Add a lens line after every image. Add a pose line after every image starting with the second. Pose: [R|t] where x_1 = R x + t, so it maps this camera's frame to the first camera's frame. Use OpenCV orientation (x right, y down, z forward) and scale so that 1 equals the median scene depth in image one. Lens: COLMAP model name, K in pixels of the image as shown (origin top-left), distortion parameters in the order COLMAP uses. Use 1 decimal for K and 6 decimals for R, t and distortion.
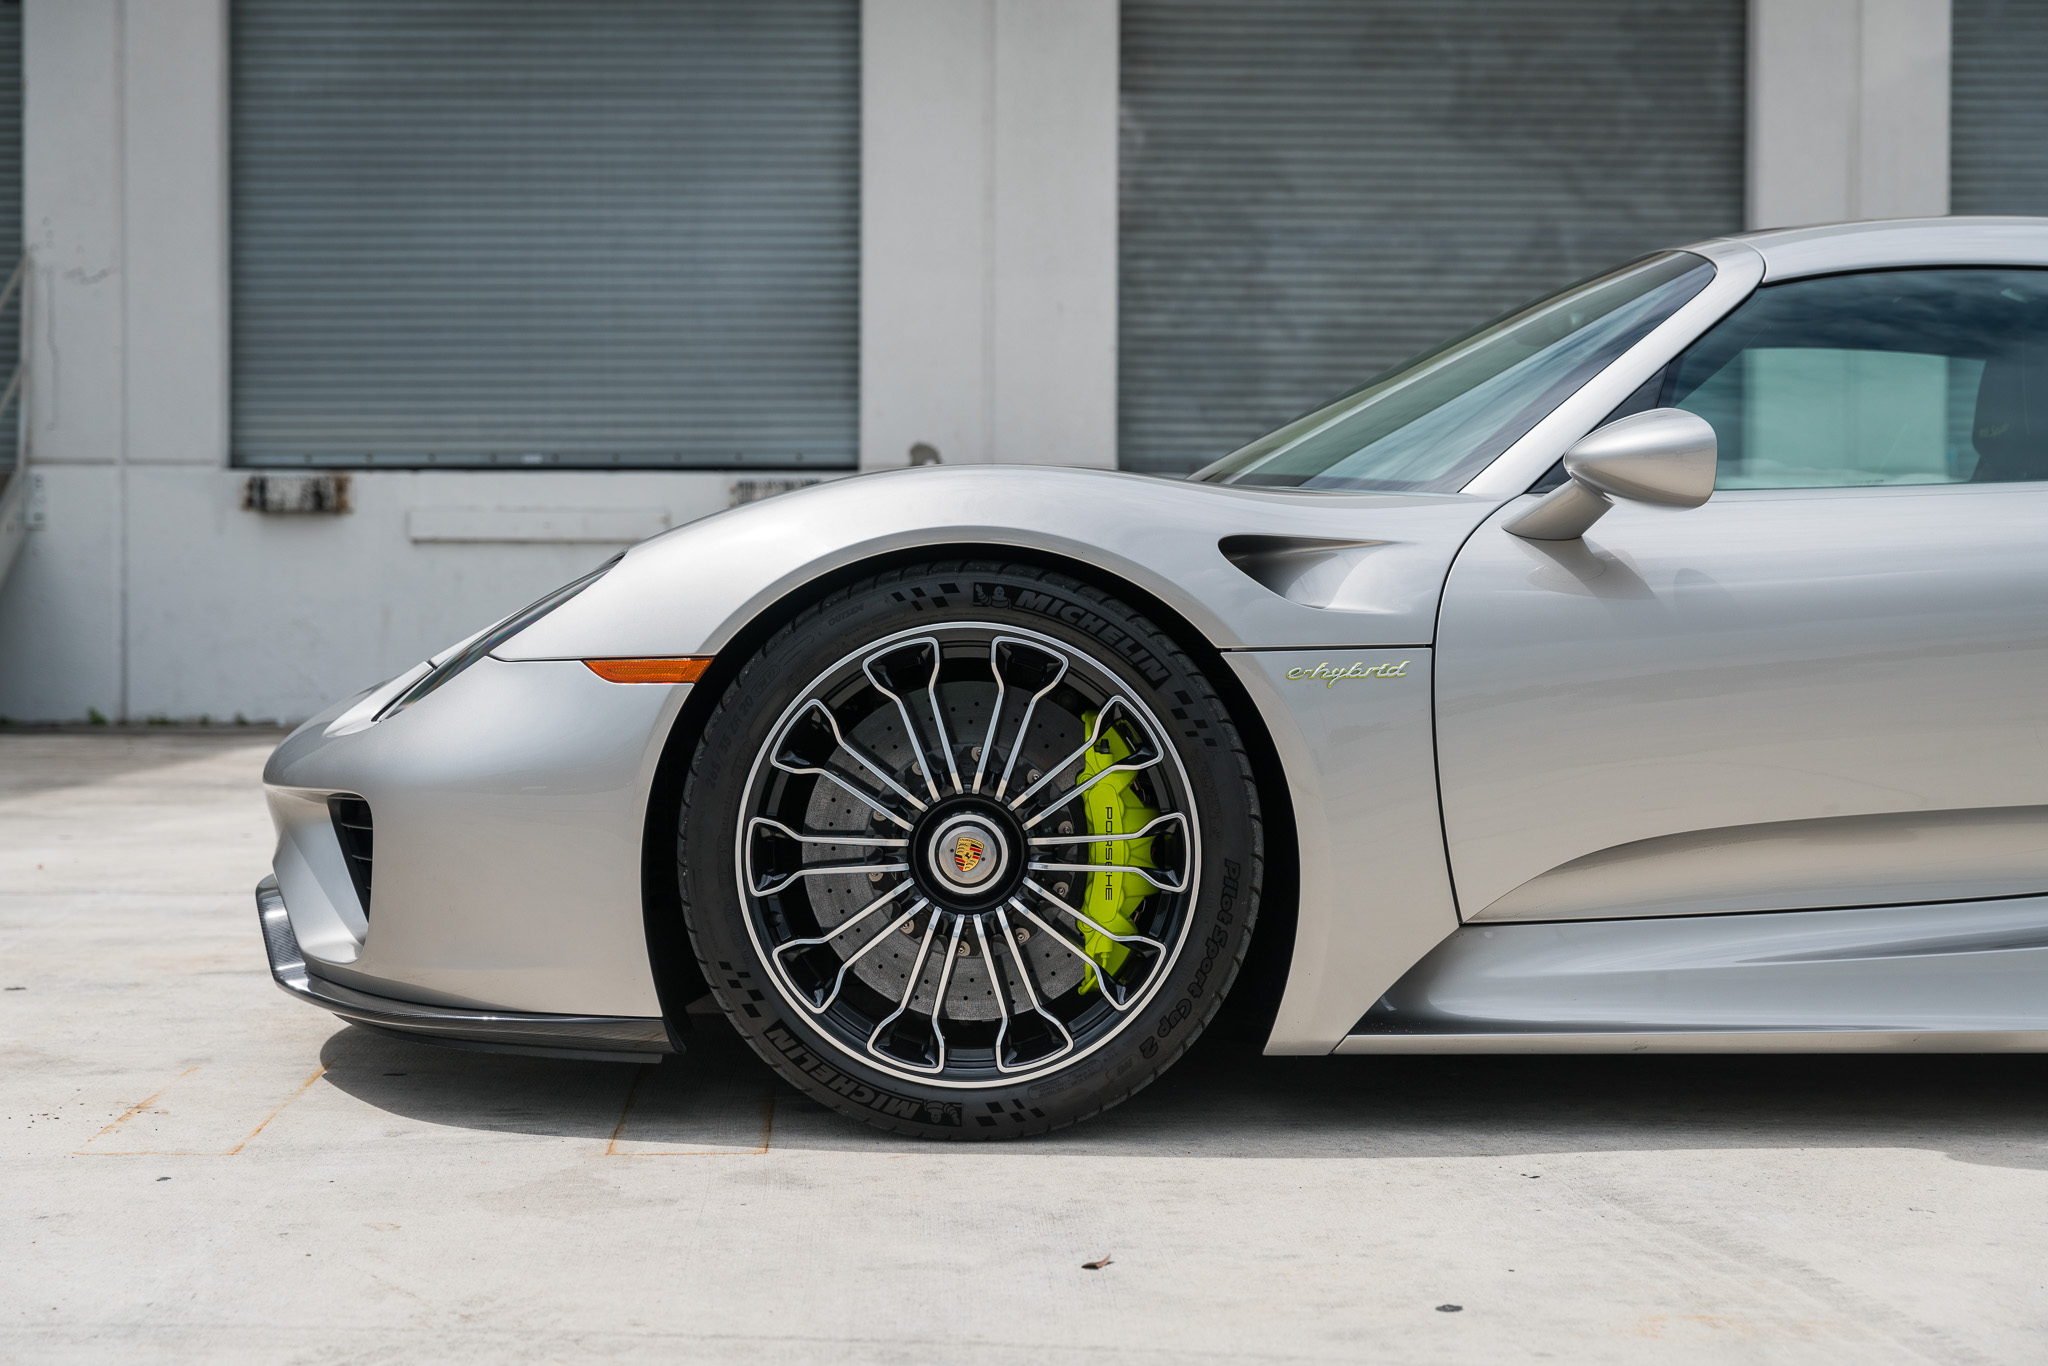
lens RADIAL K [[3305.0, 0, 1015.4], [0, 3305.0, 671.4], [0, 0, 1]] dist [0.005708, 0.000000]
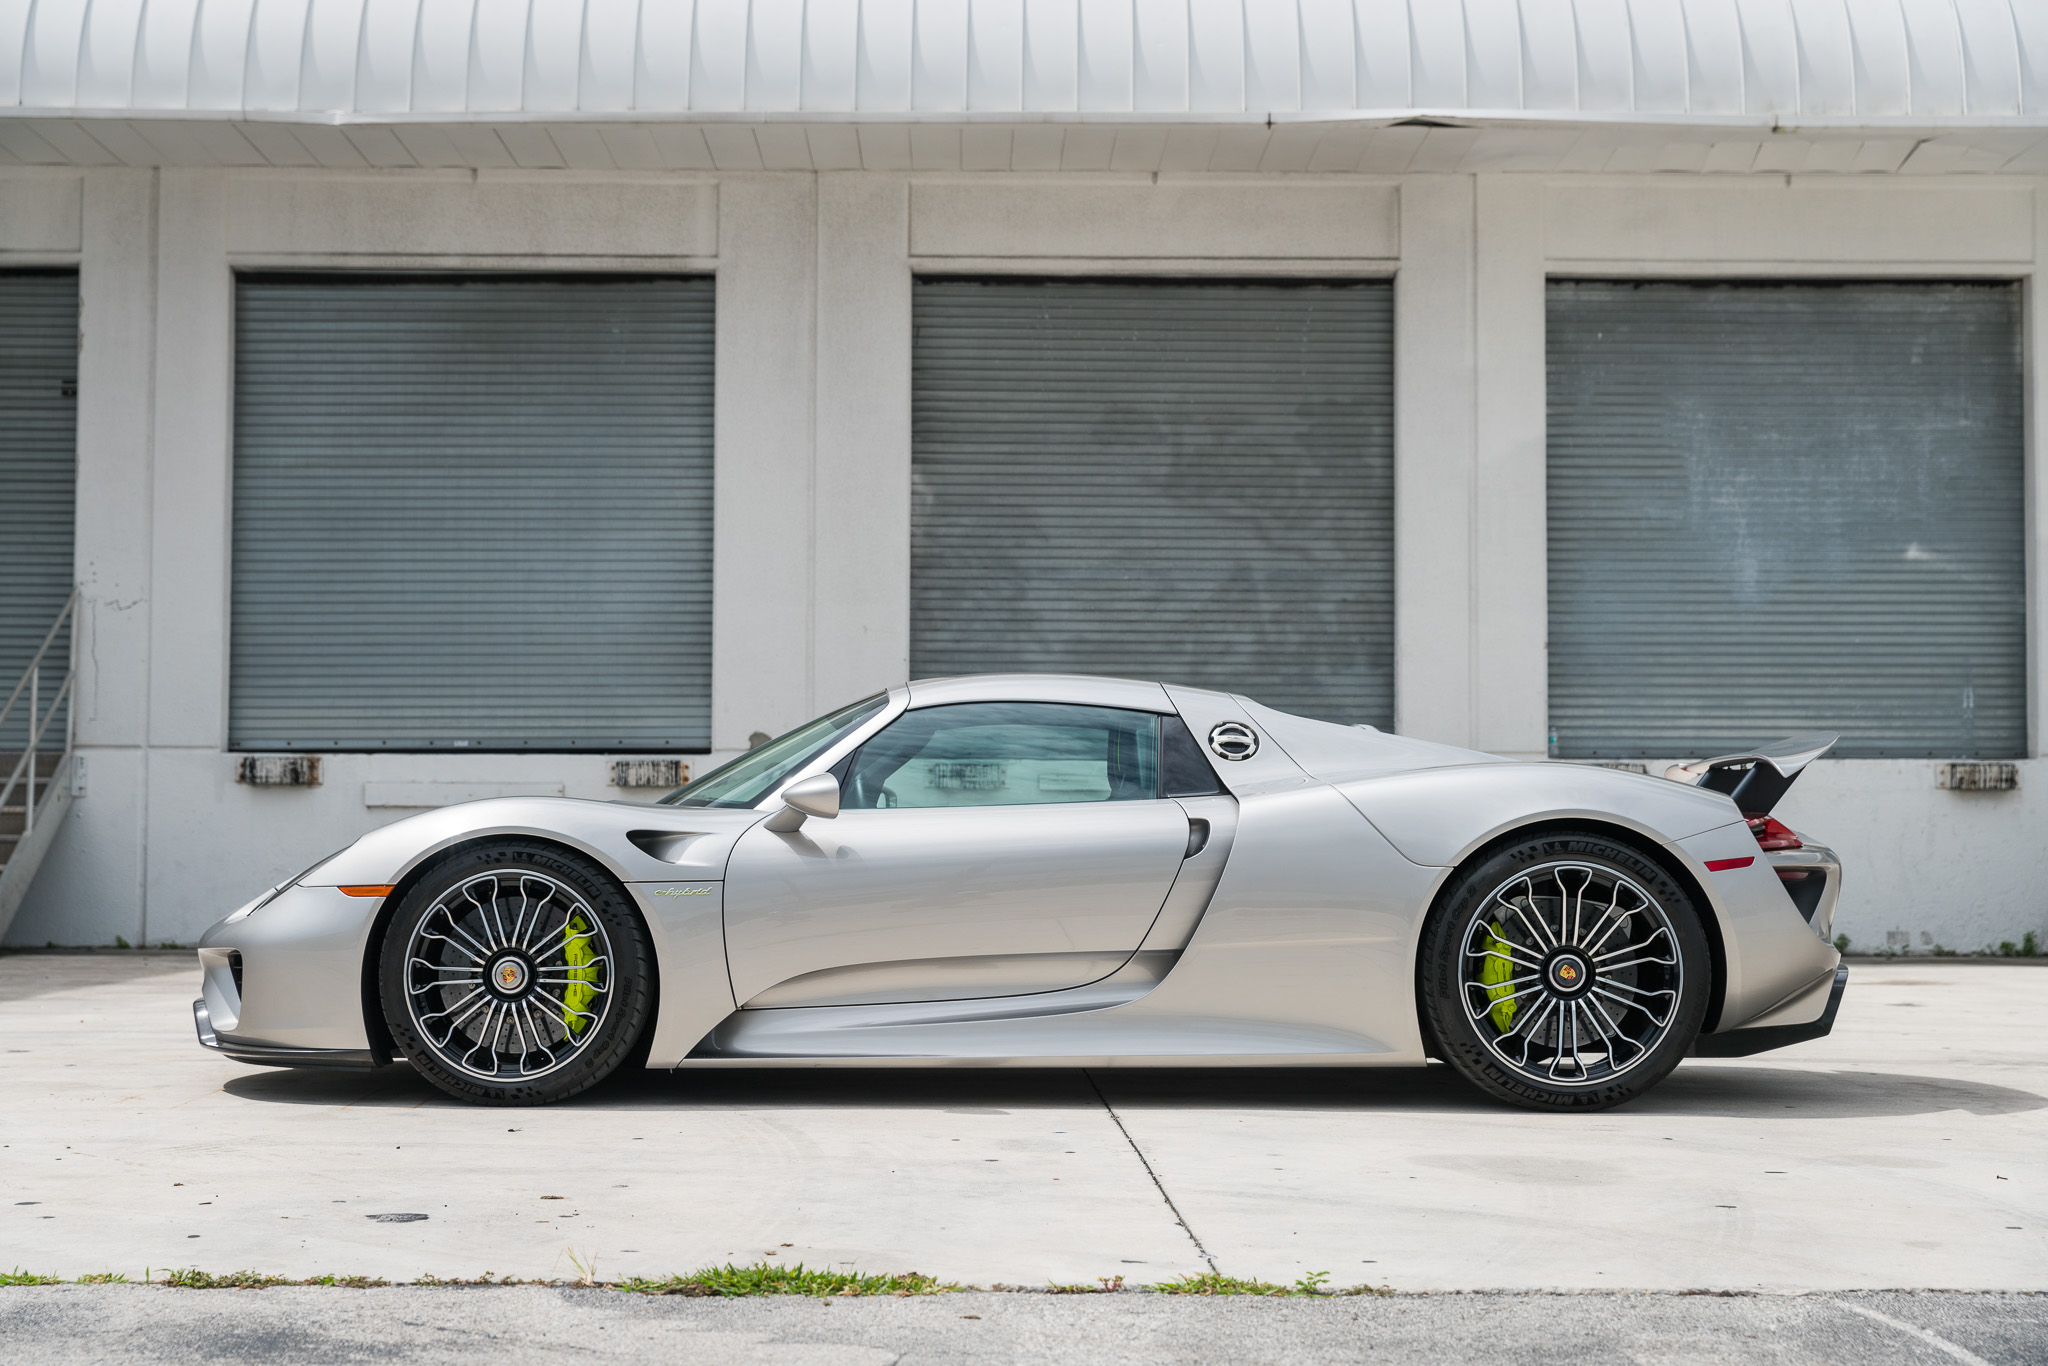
lens RADIAL K [[3399.4, 0, 1034.5], [0, 3399.4, 677.3], [0, 0, 1]] dist [0.021894, 0.000000]
pose [[0.999931, 0.000841, -0.011694, 0.095202], [-0.001675, 0.997439, -0.071499, 0.004965], [0.011604, 0.071514, 0.997372, -0.334501]]
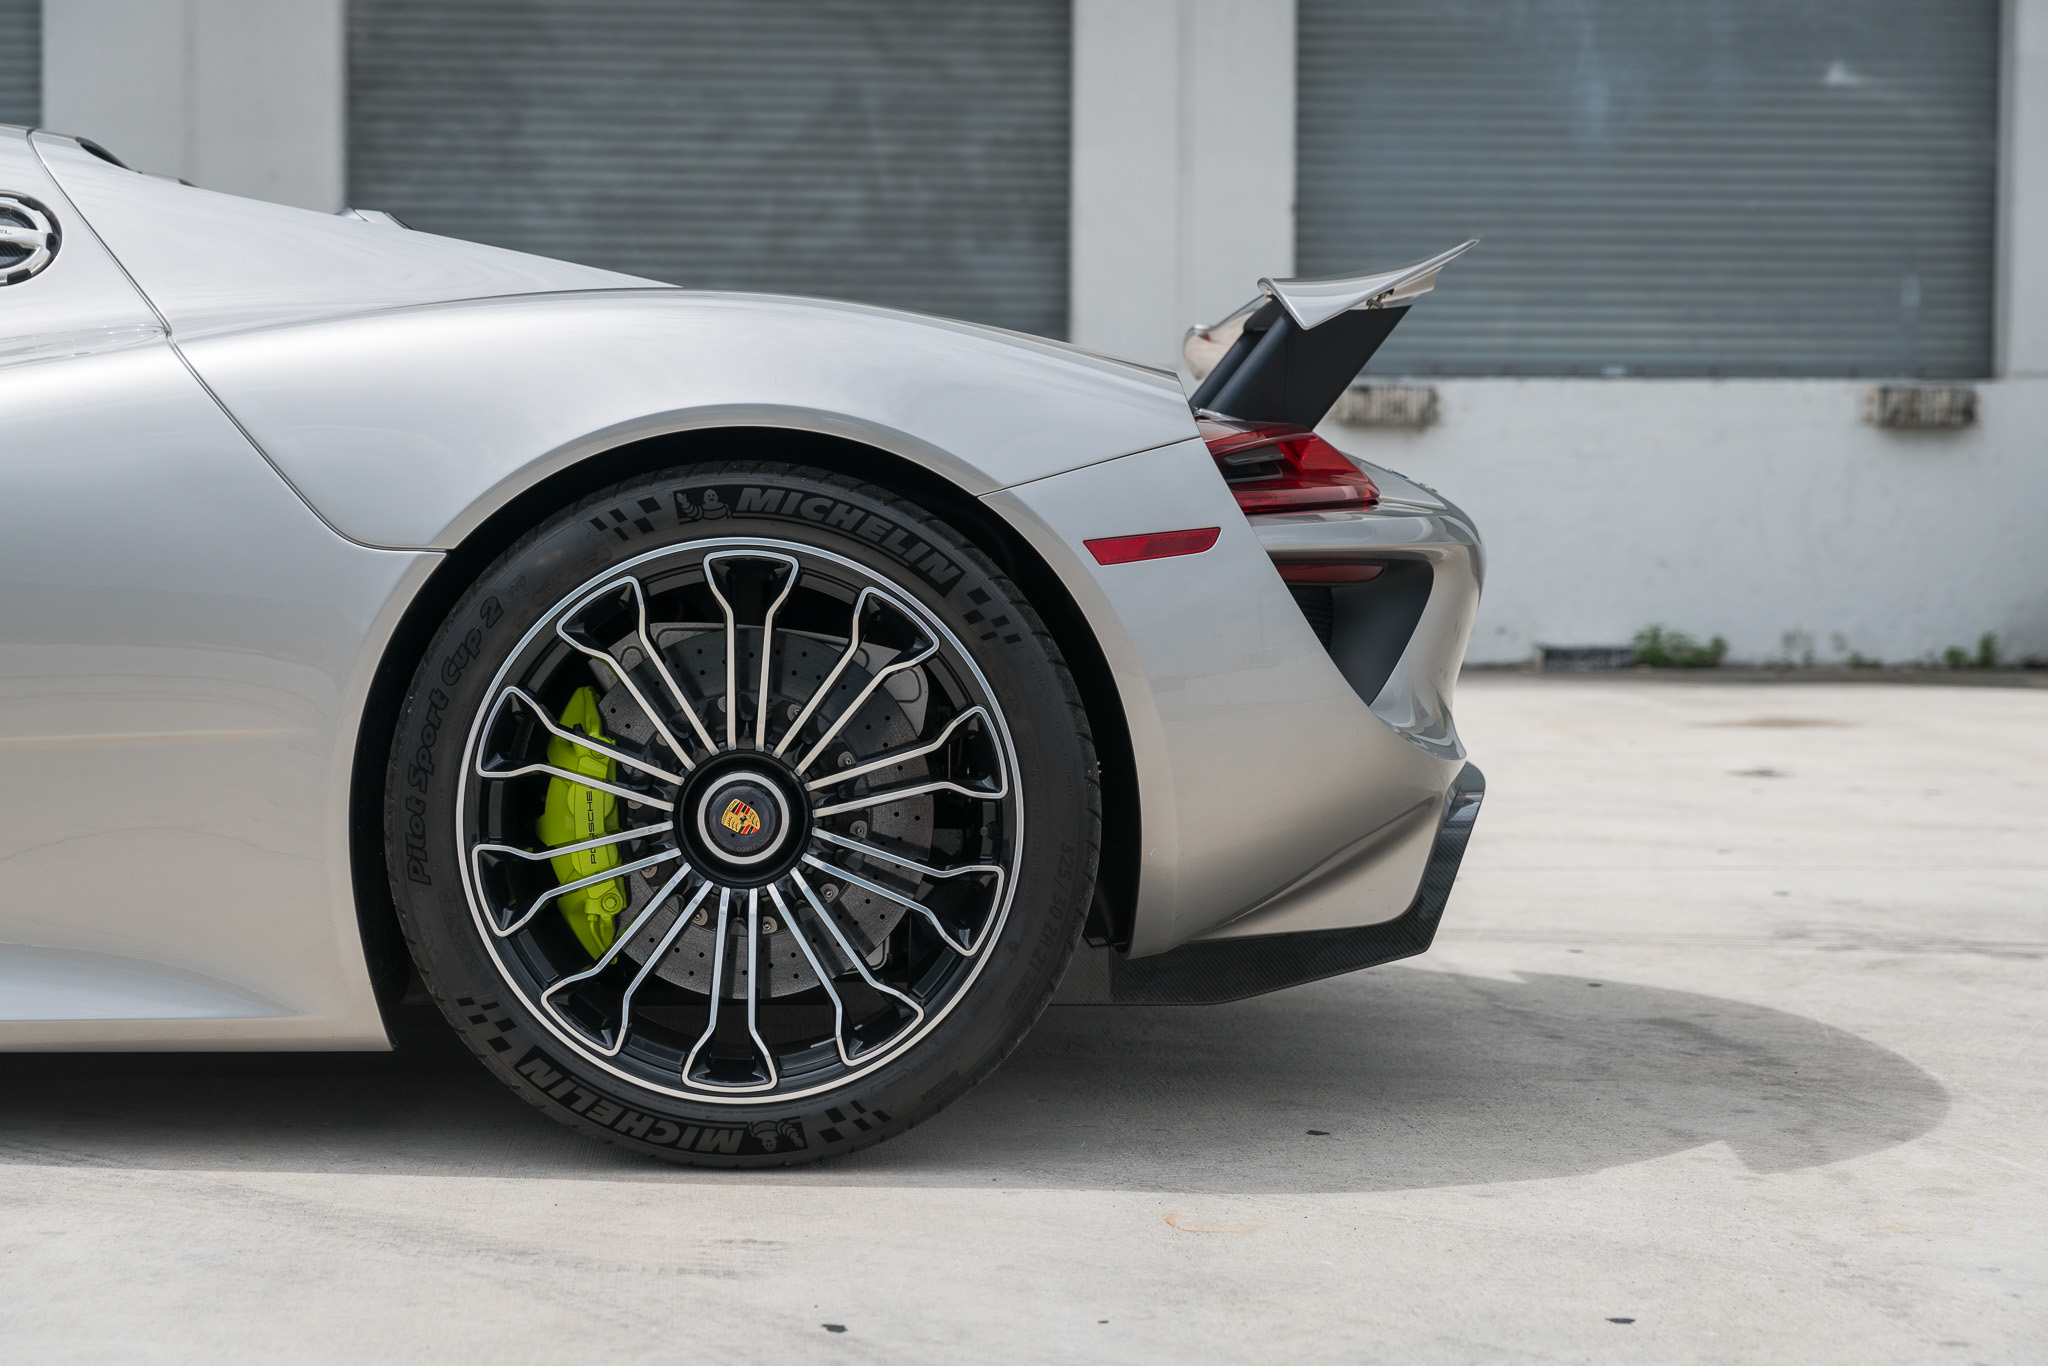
lens RADIAL K [[4066.6, 0, 1010.7], [0, 4066.6, 696.7], [0, 0, 1]] dist [0.027048, 0.000000]
pose [[0.999524, 0.003817, 0.030607, 0.172956], [-0.004573, 0.999686, 0.024656, -0.000381], [-0.030503, -0.024784, 0.999227, -0.079546]]
